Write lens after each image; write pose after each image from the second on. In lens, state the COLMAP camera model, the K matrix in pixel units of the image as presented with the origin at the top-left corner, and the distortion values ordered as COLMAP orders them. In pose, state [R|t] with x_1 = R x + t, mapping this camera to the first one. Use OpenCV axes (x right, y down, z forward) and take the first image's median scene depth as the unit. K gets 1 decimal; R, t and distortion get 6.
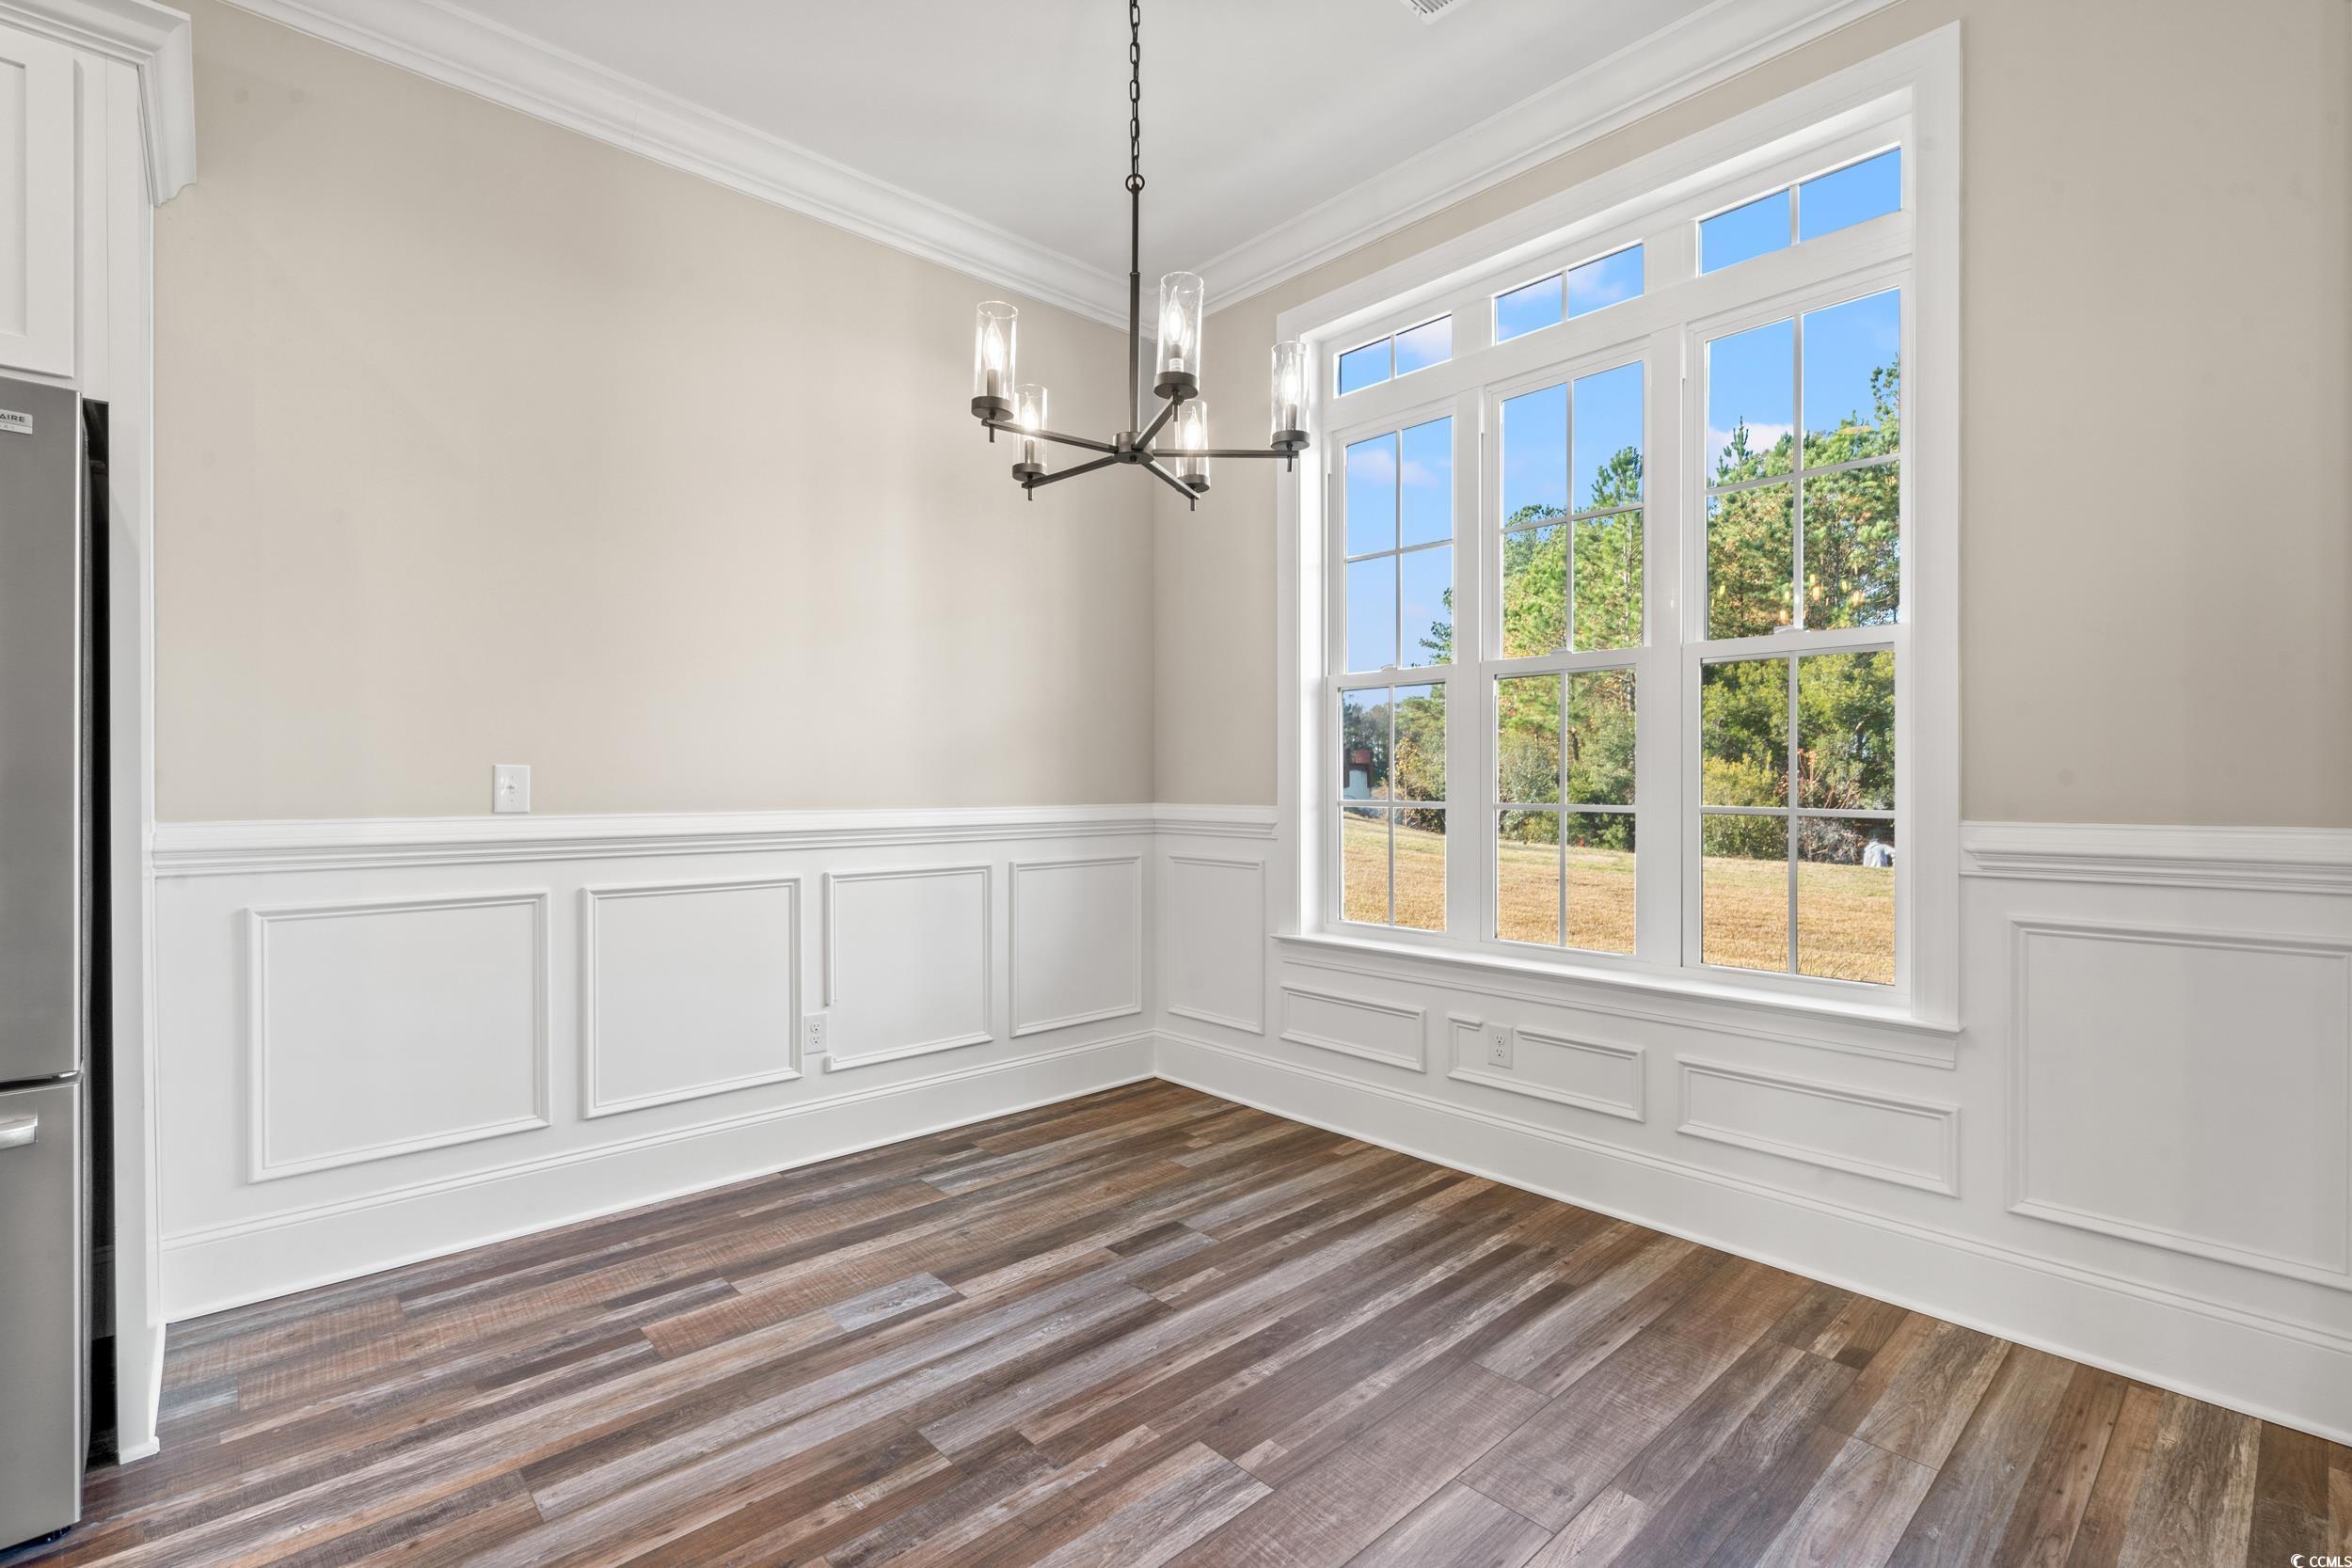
lens RADIAL K [[1065.8, 0, 1174.4], [0, 1065.8, 778.0], [0, 0, 1]] dist [-0.001818, -0.000571]
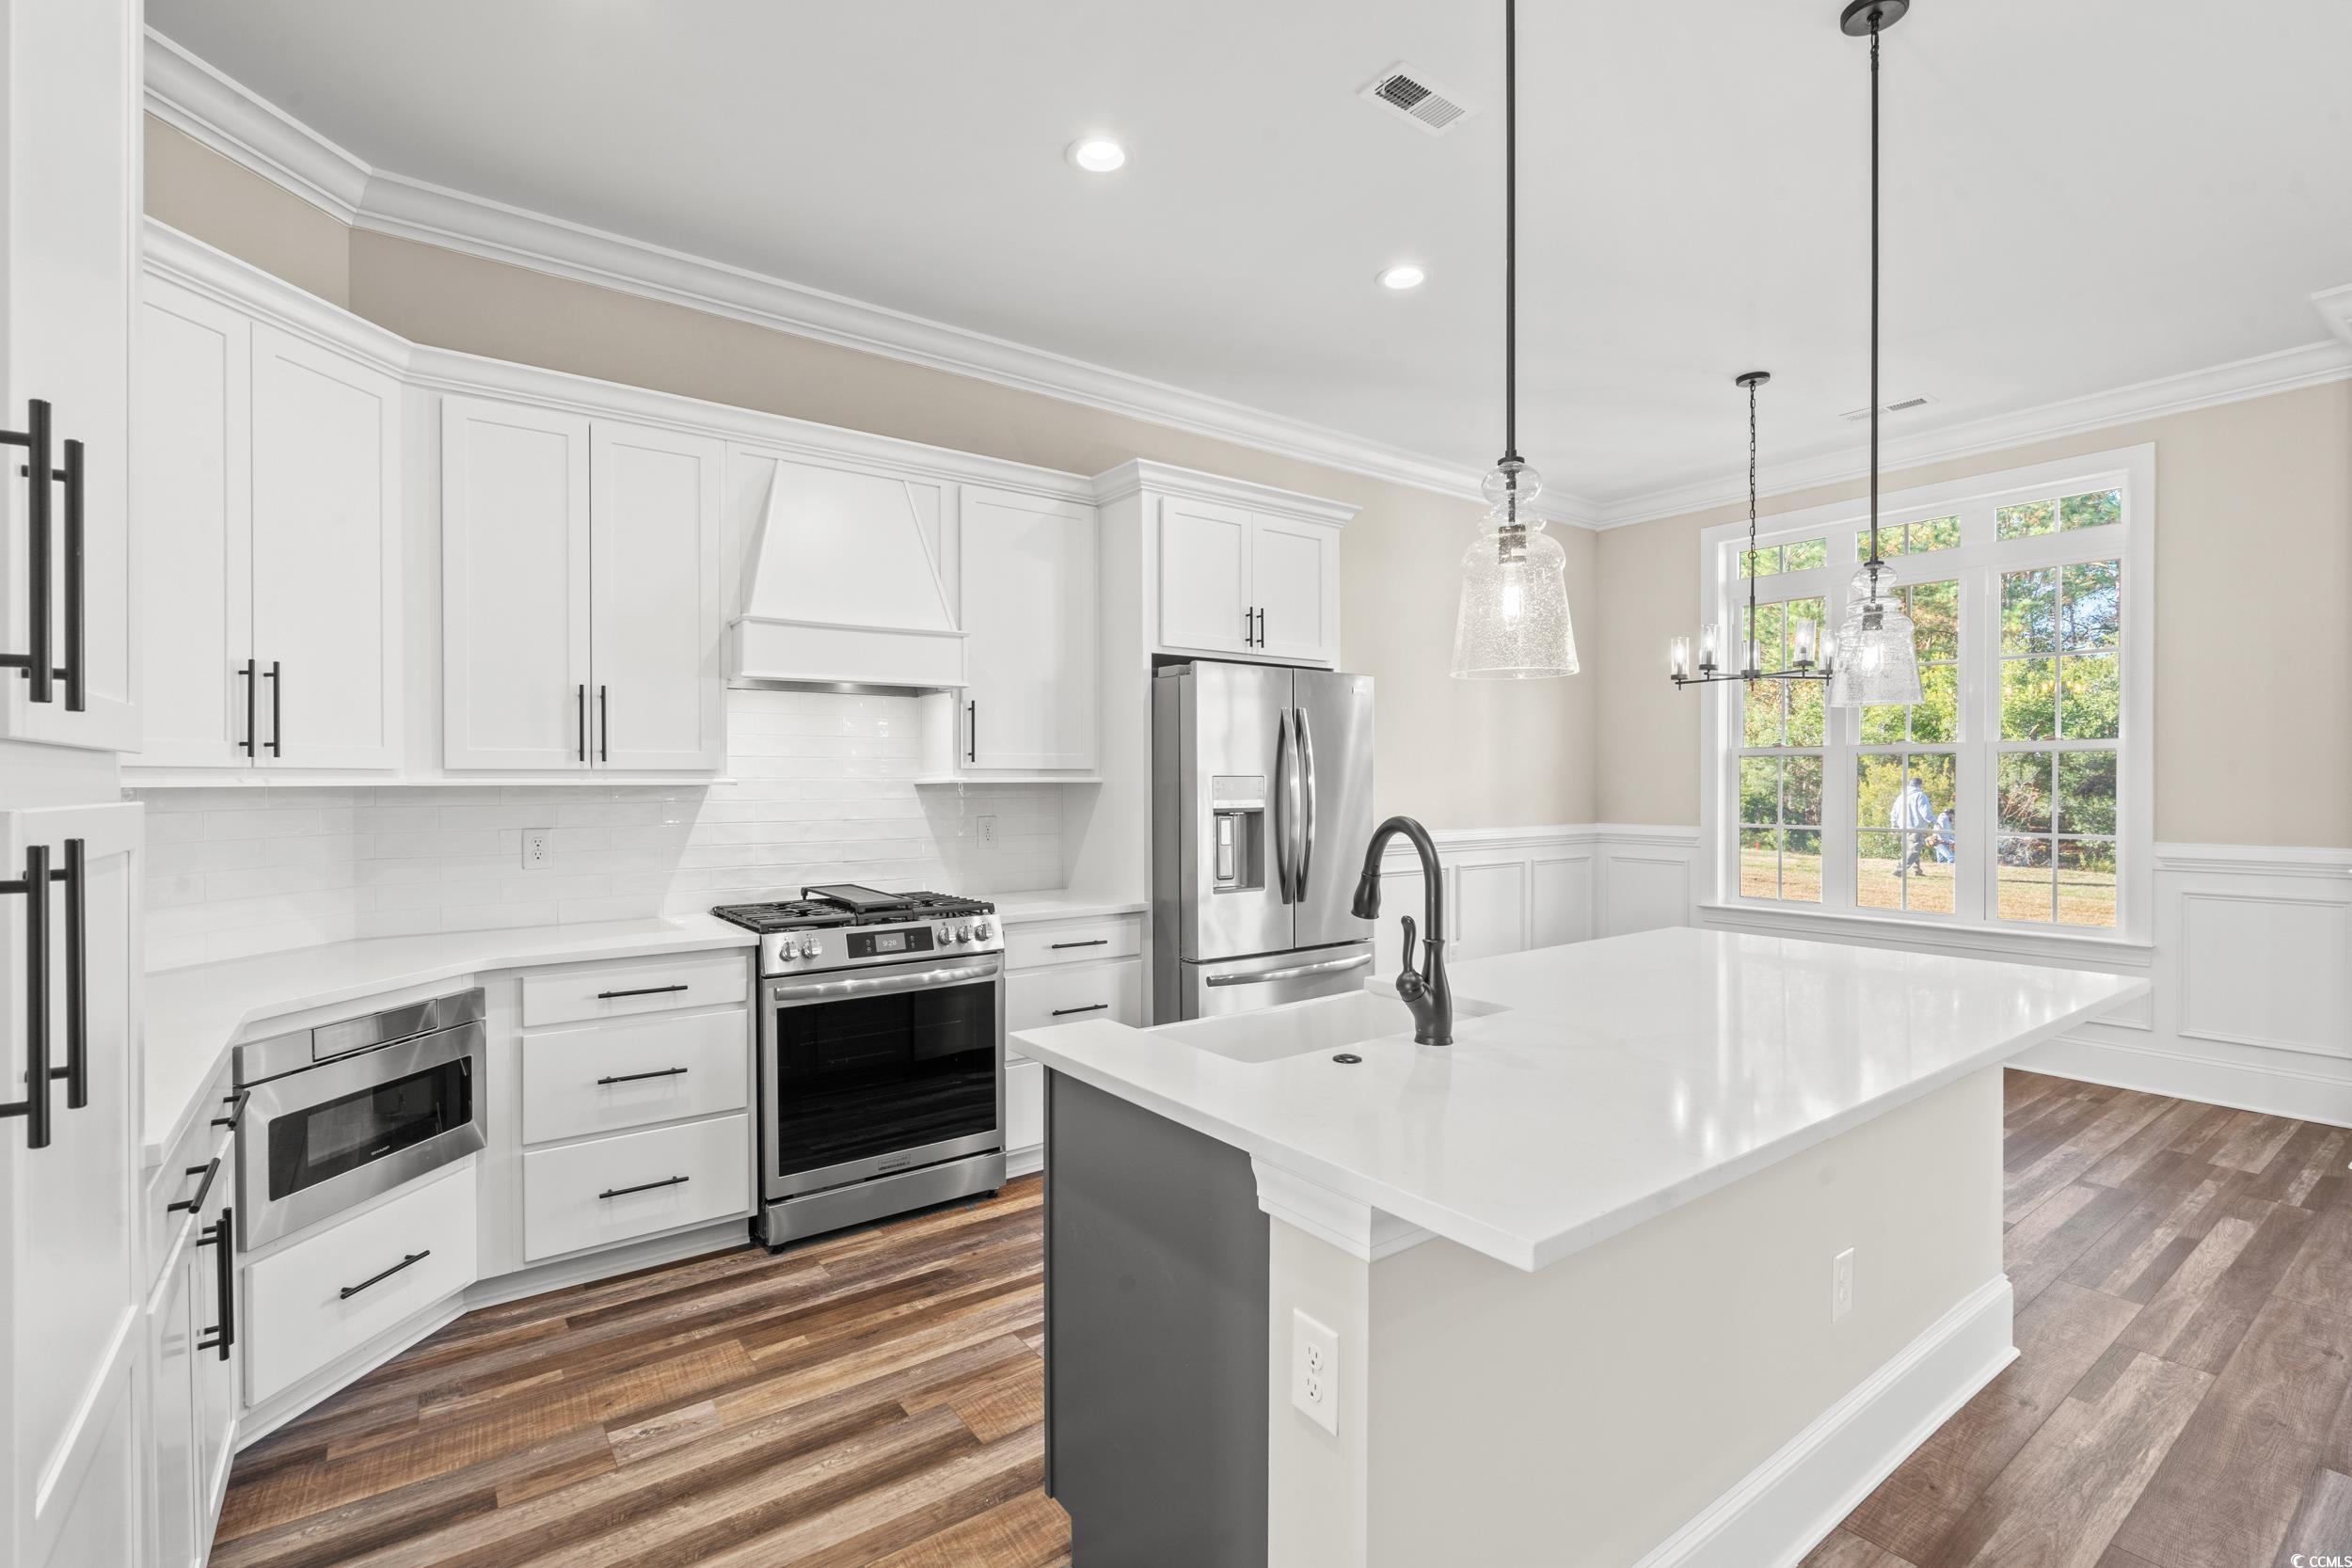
lens RADIAL K [[1066.8, 0, 1169.3], [0, 1066.8, 781.3], [0, 0, 1]] dist [-0.001709, -0.000274]
pose [[0.994598, -0.001044, -0.103792, -0.550281], [0.001570, 0.999986, 0.004980, -0.053714], [0.103786, -0.005116, 0.994587, -0.728445]]
